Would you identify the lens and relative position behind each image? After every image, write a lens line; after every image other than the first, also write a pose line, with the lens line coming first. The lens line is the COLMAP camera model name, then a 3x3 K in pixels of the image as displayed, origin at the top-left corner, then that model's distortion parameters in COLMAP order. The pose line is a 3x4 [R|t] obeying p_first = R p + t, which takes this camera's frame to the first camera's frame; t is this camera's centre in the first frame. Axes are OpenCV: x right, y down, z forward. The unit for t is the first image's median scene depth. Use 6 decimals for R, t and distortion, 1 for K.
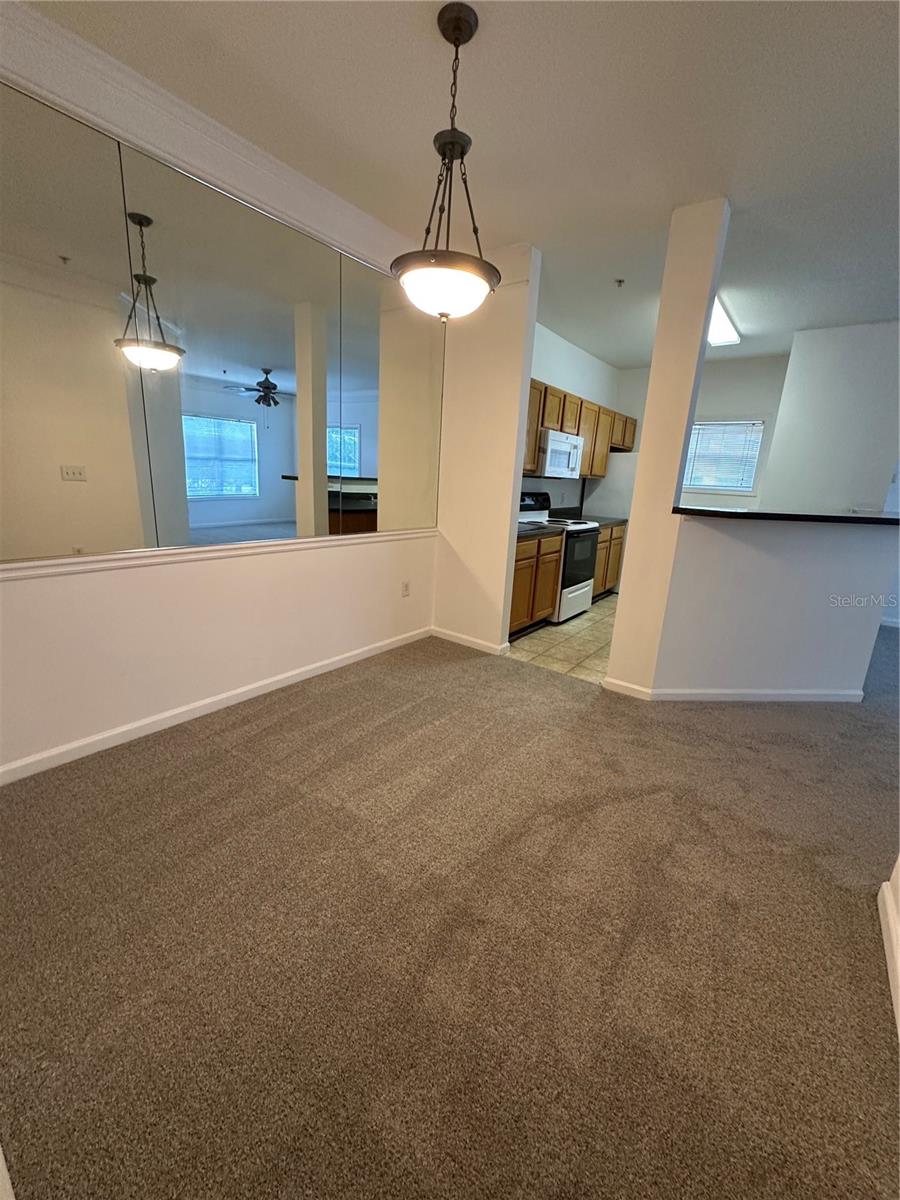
lens RADIAL K [[487.9, 0, 450.0], [0, 487.9, 585.4], [0, 0, 1]] dist [0.000671, 0.000256]
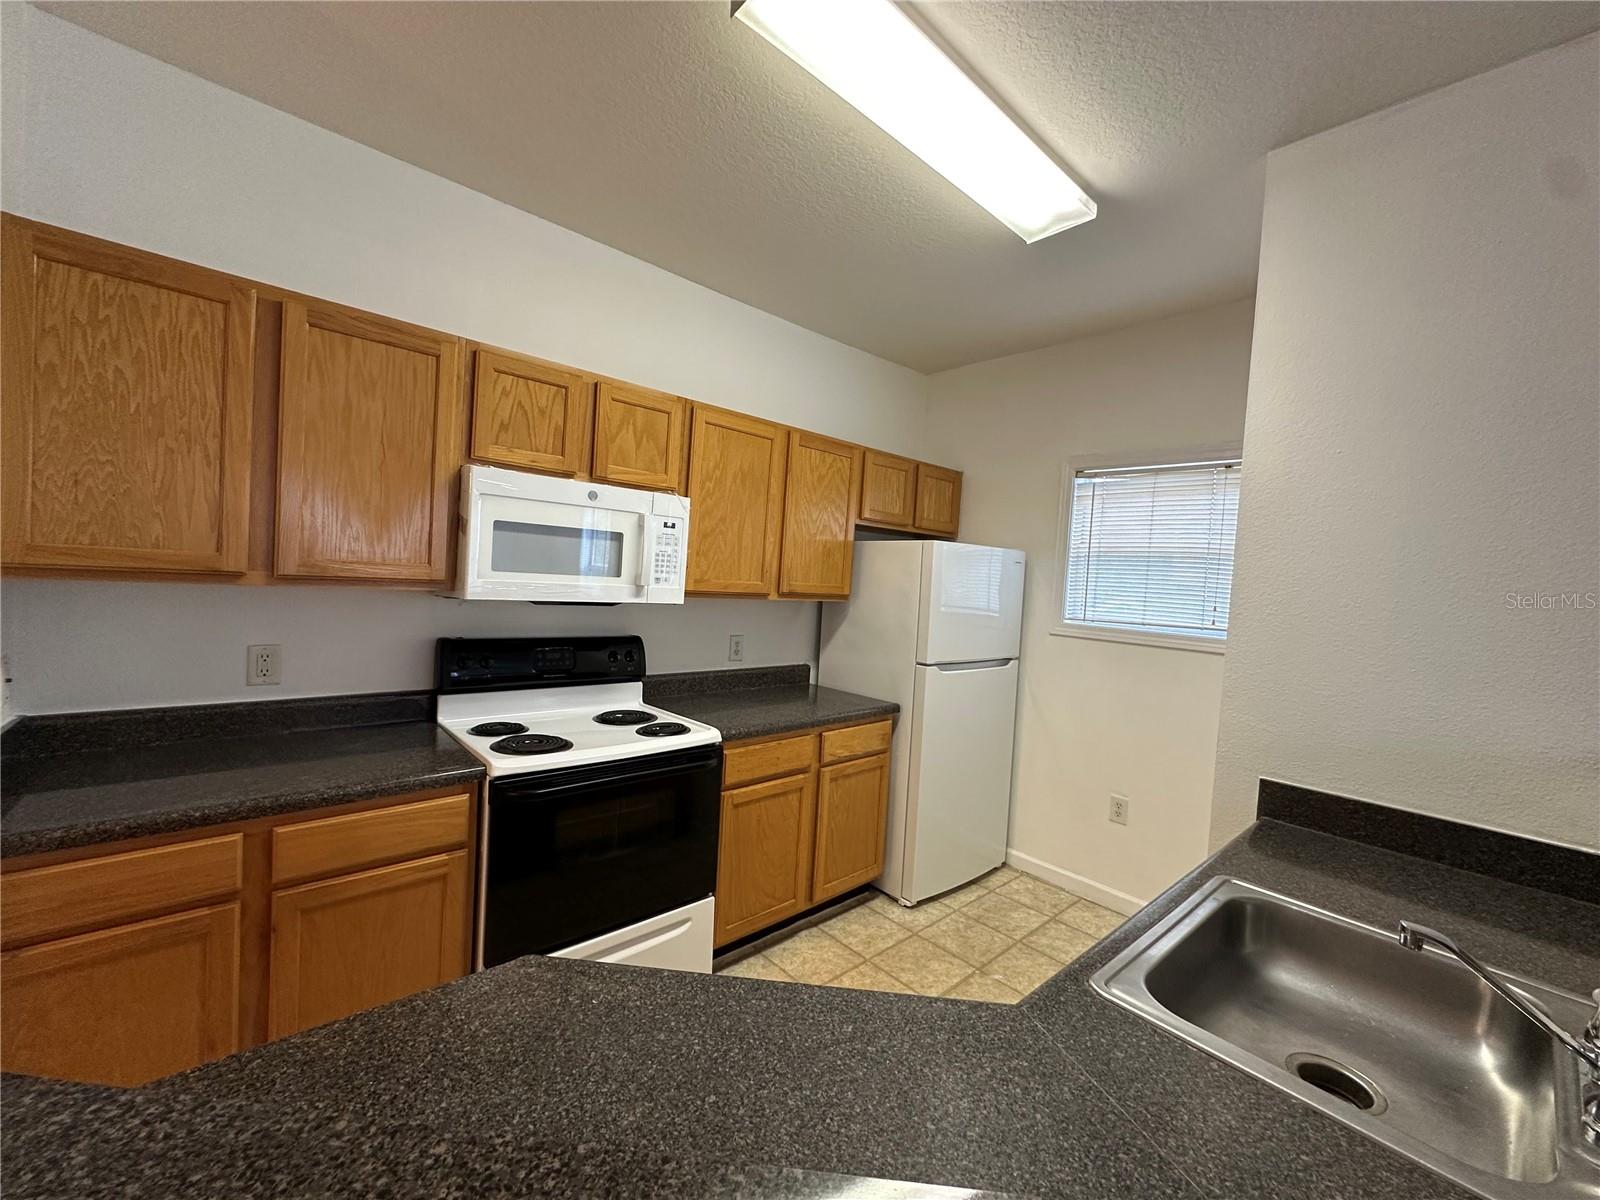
lens RADIAL K [[657.7, 0, 806.9], [0, 657.7, 597.3], [0, 0, 1]] dist [-0.001113, -0.000092]
pose [[0.983582, 0.008226, -0.180277, 0.439272], [-0.045534, 0.977951, -0.203809, -0.125543], [0.174625, 0.208672, 0.962269, 0.530229]]
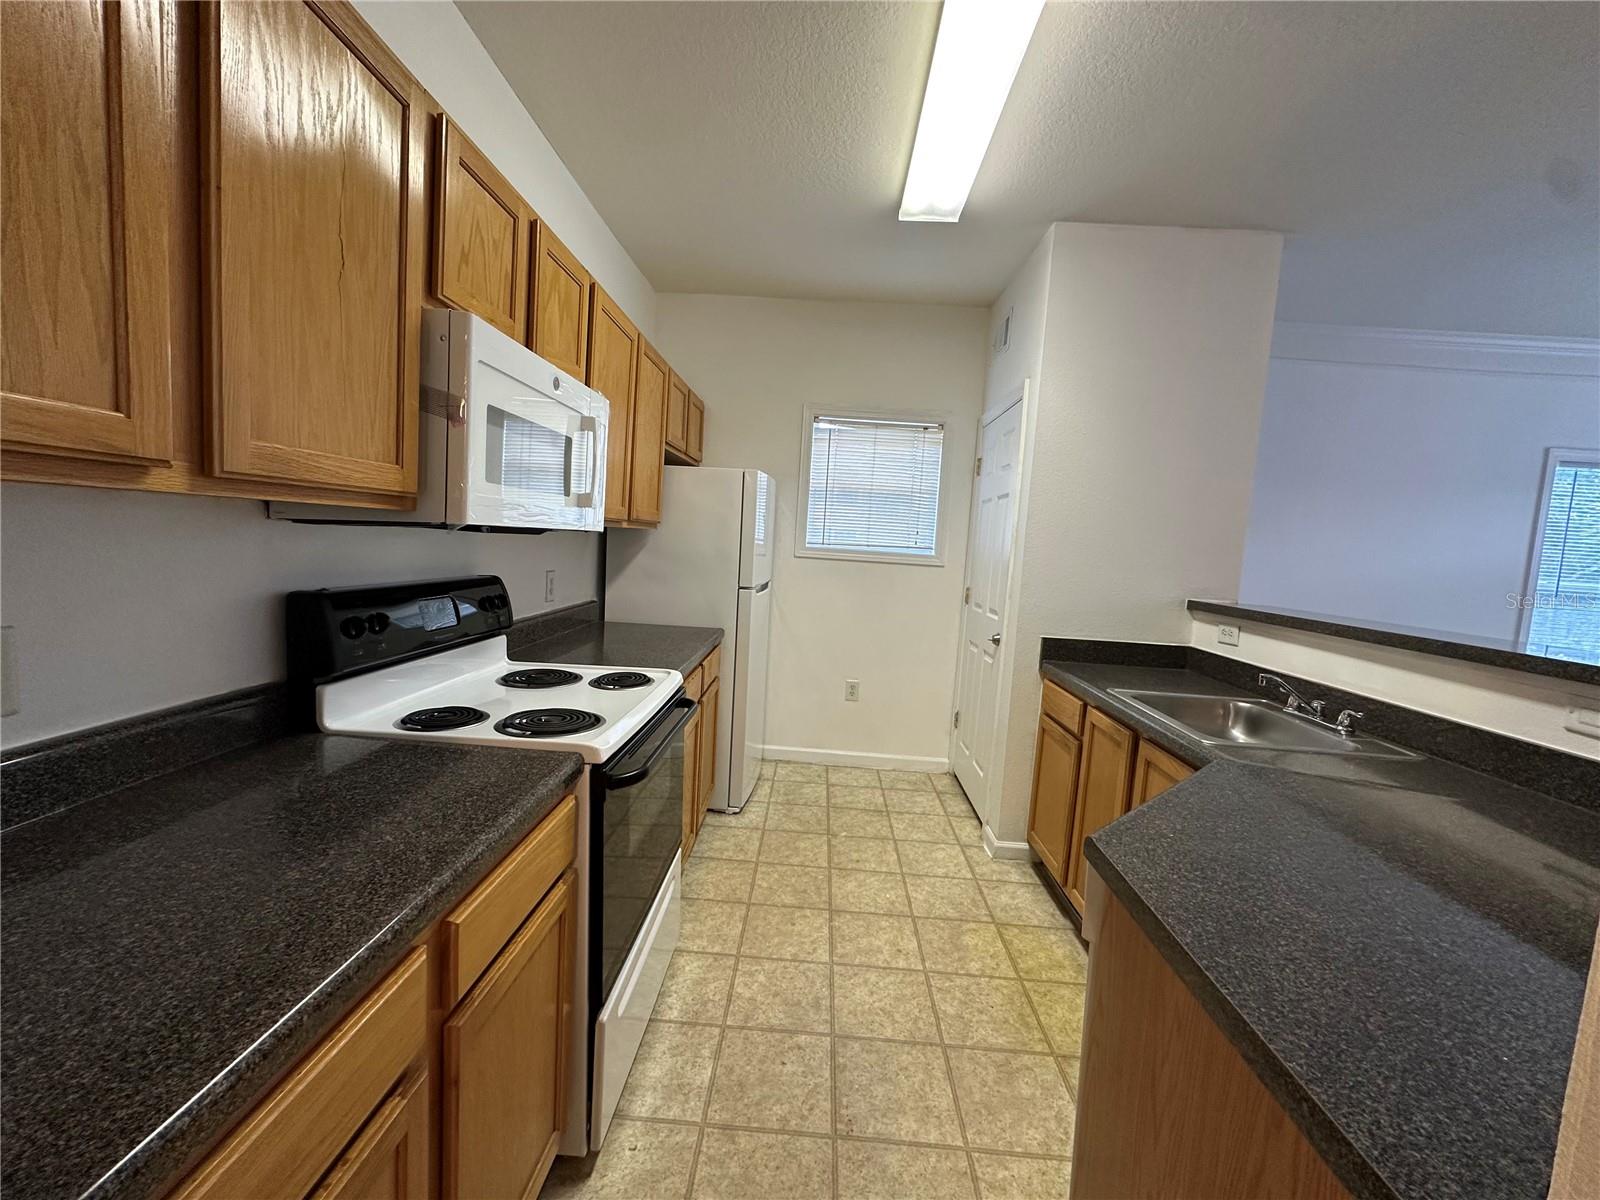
lens RADIAL K [[650.6, 0, 823.4], [0, 650.6, 598.1], [0, 0, 1]] dist [0.000671, 0.000256]
pose [[0.804966, -0.057710, 0.590508, 0.130427], [0.118415, 0.990862, -0.064585, -0.133623], [-0.581384, 0.121913, 0.804443, 0.591036]]
